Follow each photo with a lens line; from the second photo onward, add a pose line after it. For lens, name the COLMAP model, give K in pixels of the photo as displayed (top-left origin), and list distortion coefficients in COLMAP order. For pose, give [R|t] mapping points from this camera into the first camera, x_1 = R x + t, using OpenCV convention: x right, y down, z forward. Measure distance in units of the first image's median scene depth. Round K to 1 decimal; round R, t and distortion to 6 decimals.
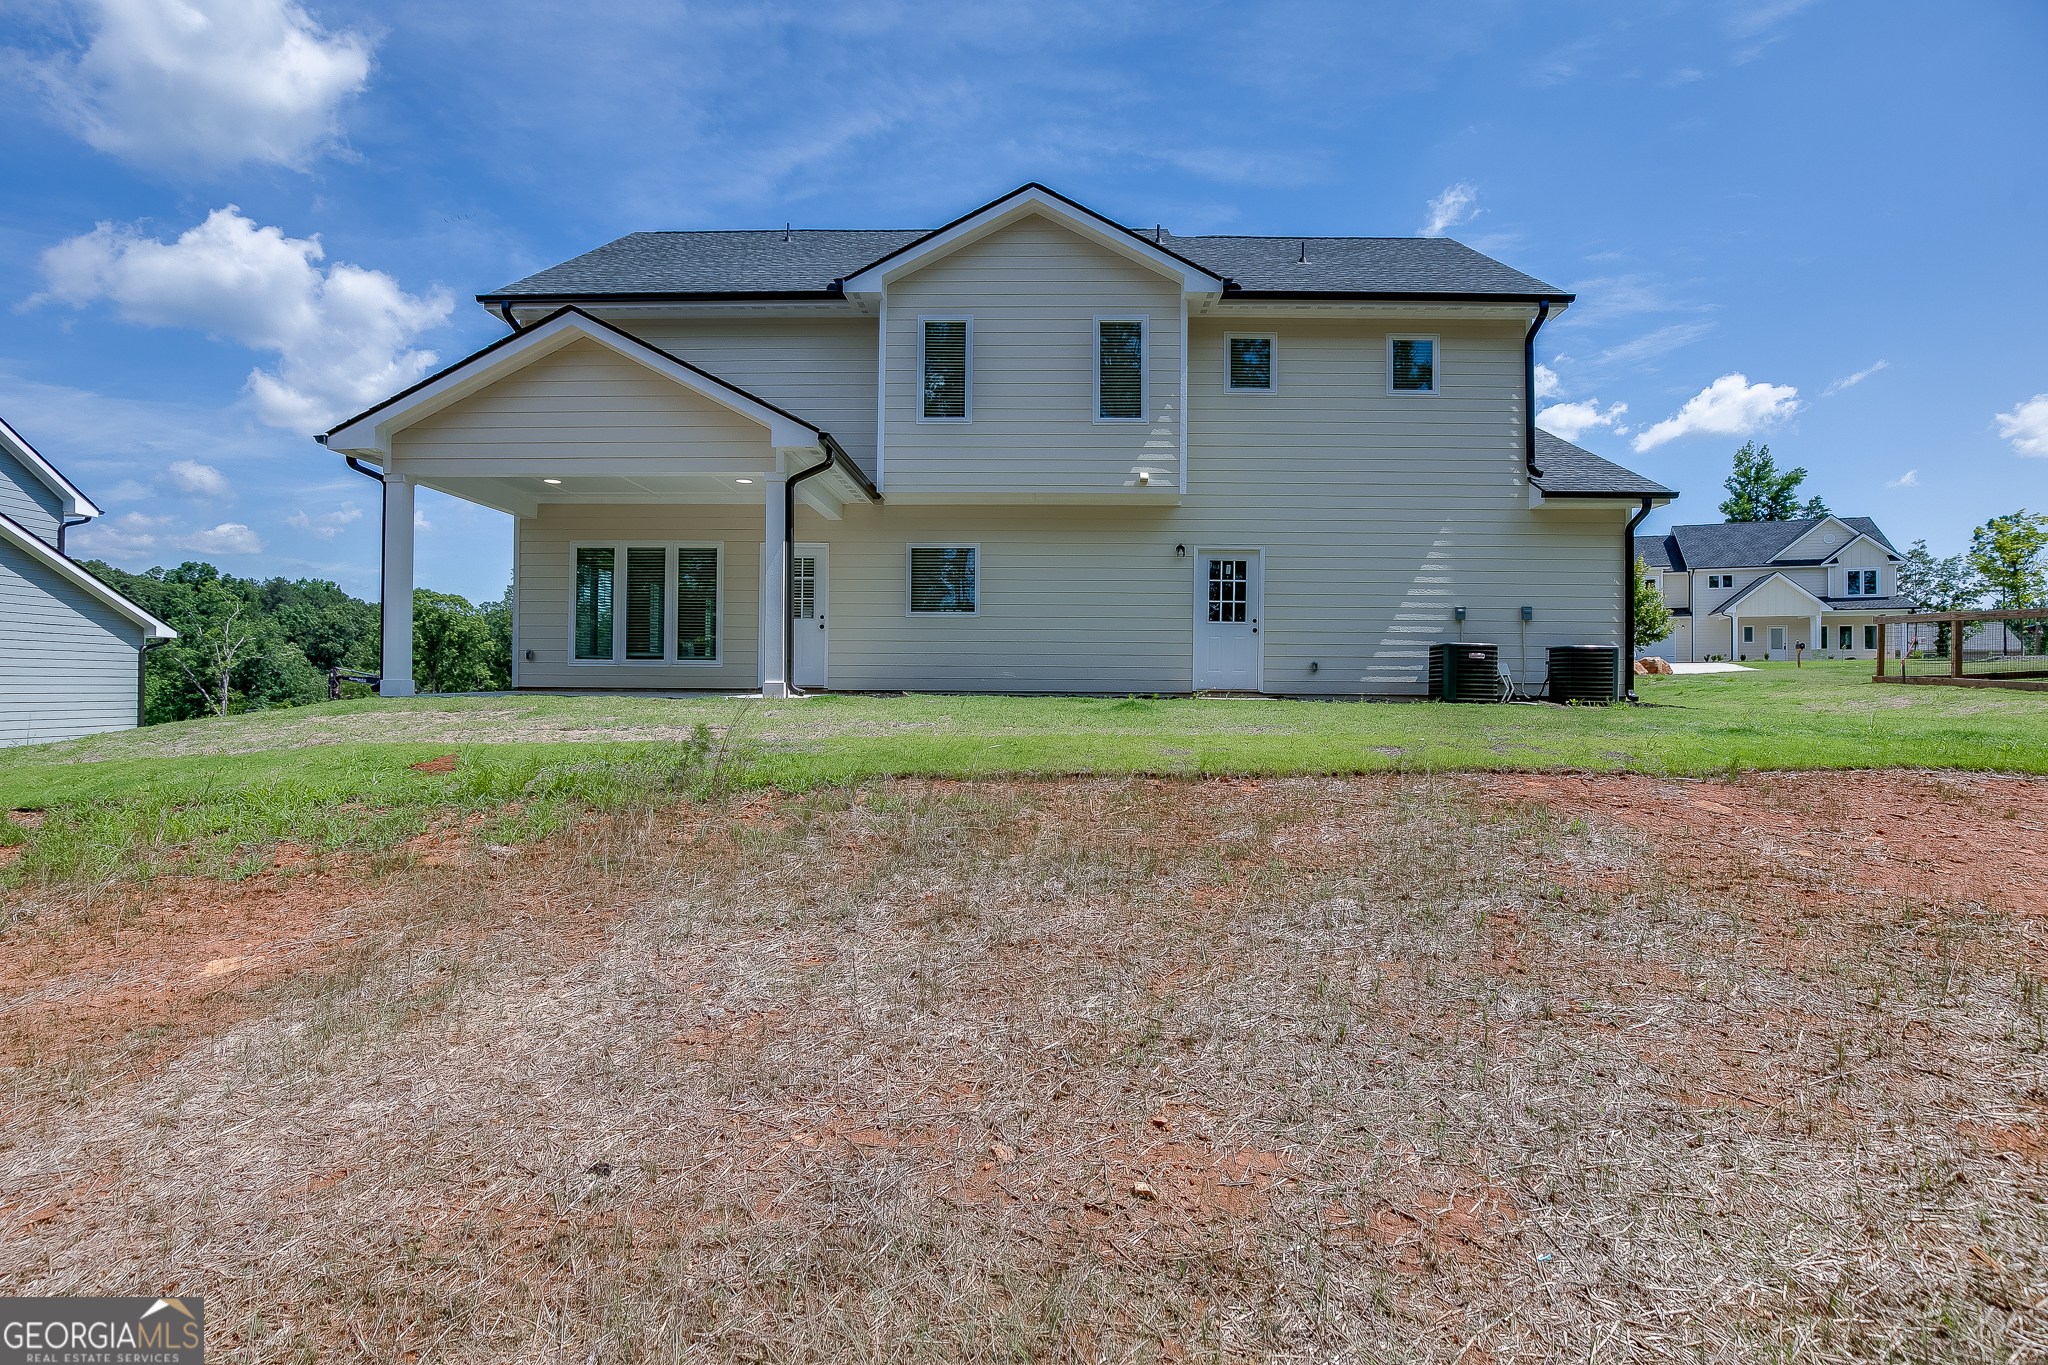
lens RADIAL K [[1018.5, 0, 1025.1], [0, 1018.5, 698.6], [0, 0, 1]] dist [-0.036425, 0.000073]
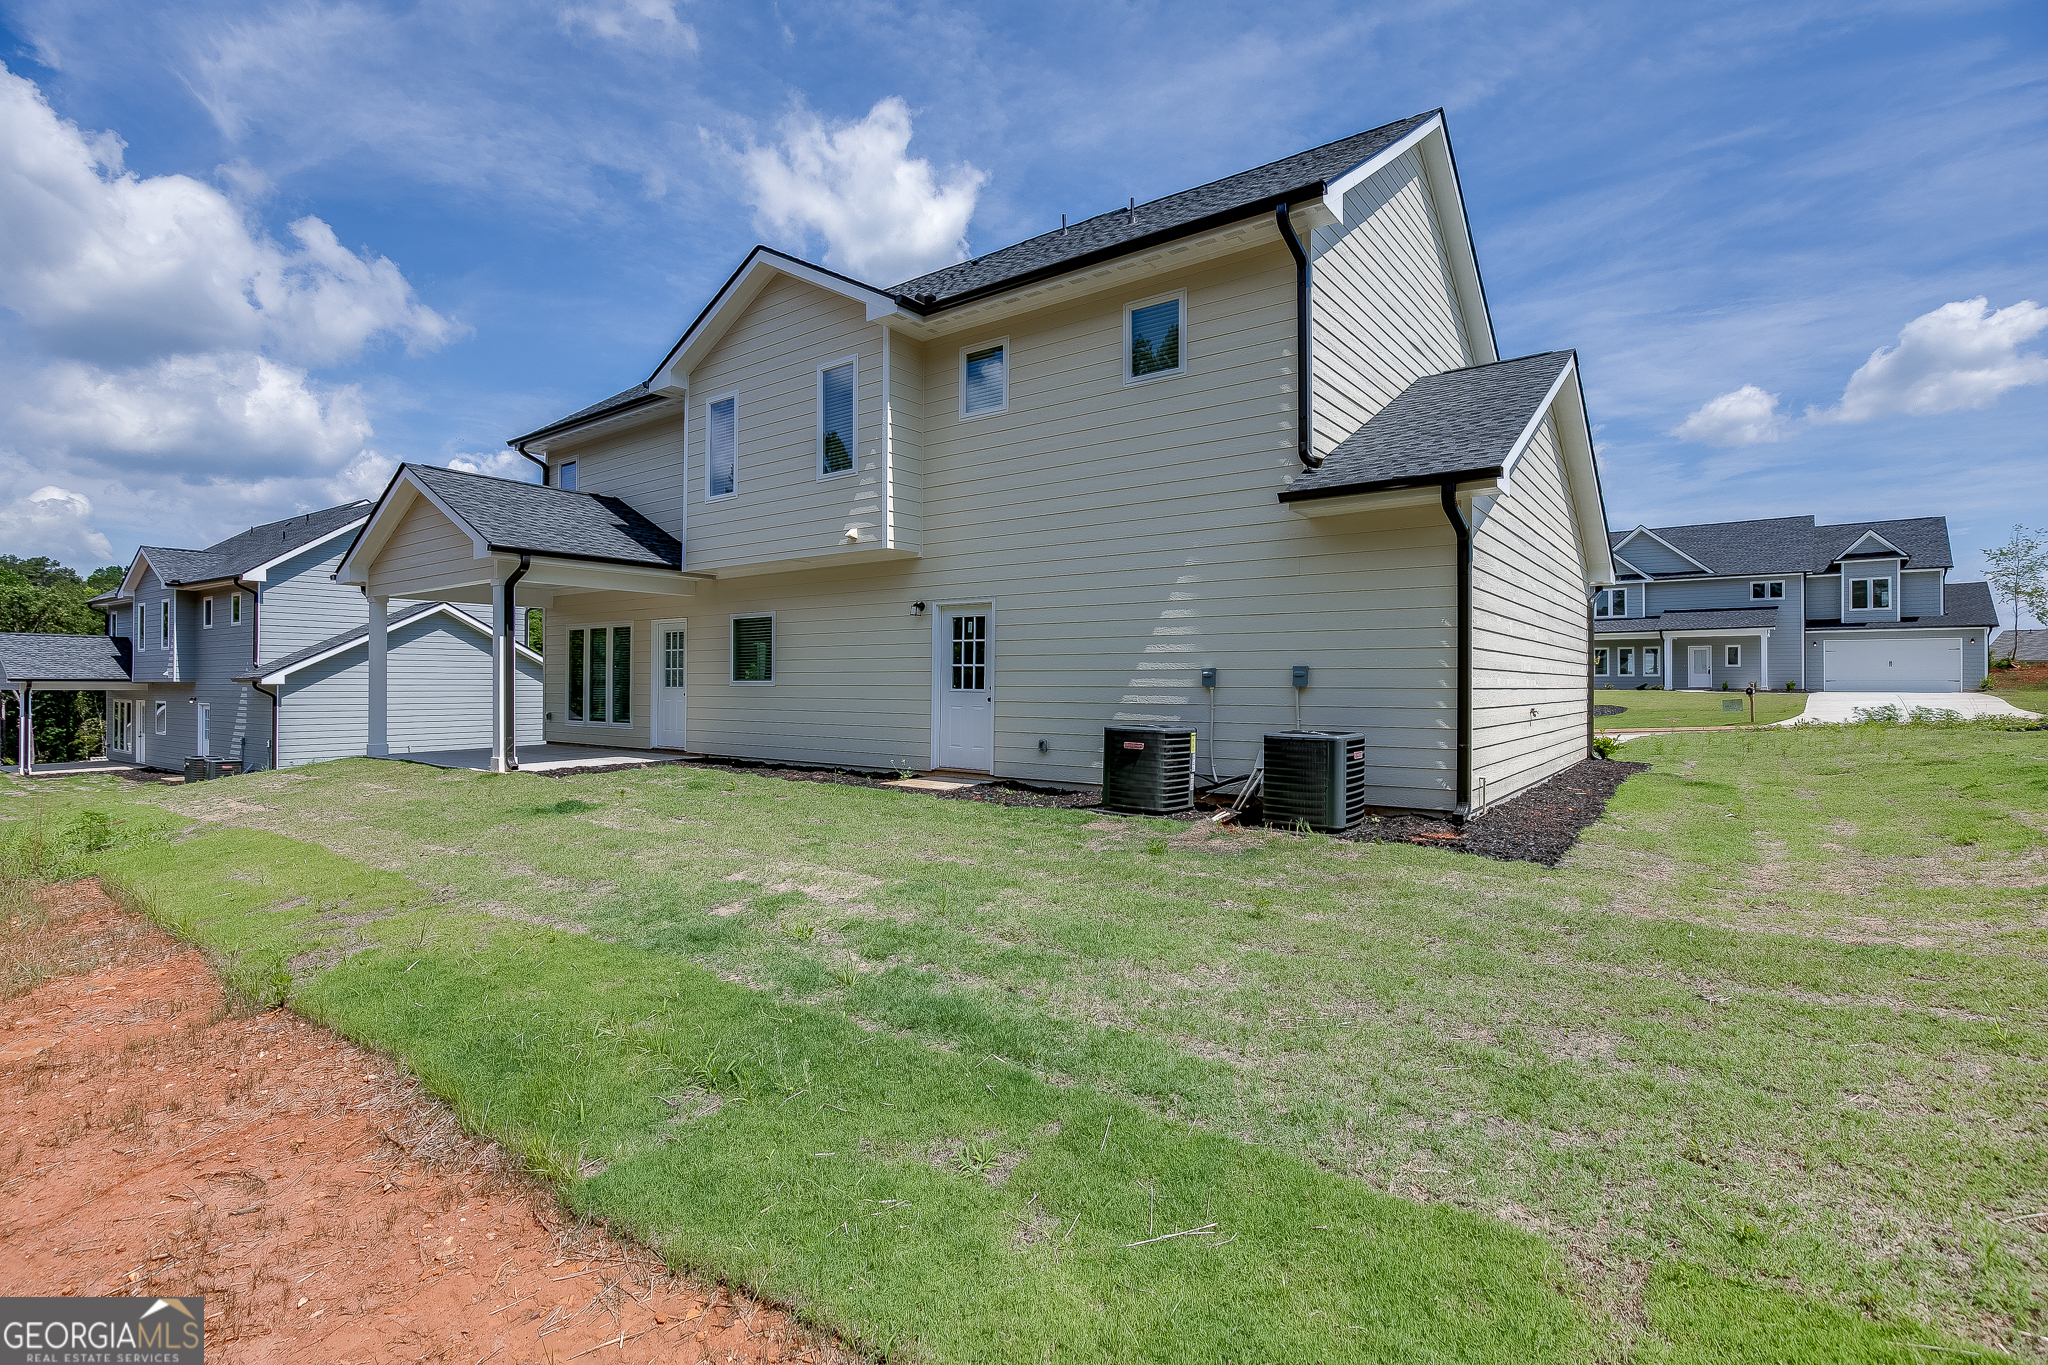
lens RADIAL K [[953.3, 0, 1024.0], [0, 953.3, 682.5], [0, 0, 1]] dist [-0.019387, 0.000194]
pose [[0.817023, -0.008364, -0.576544, 0.696184], [0.006190, 0.999964, -0.005736, -0.076106], [0.576571, 0.001118, 0.817046, 0.376618]]
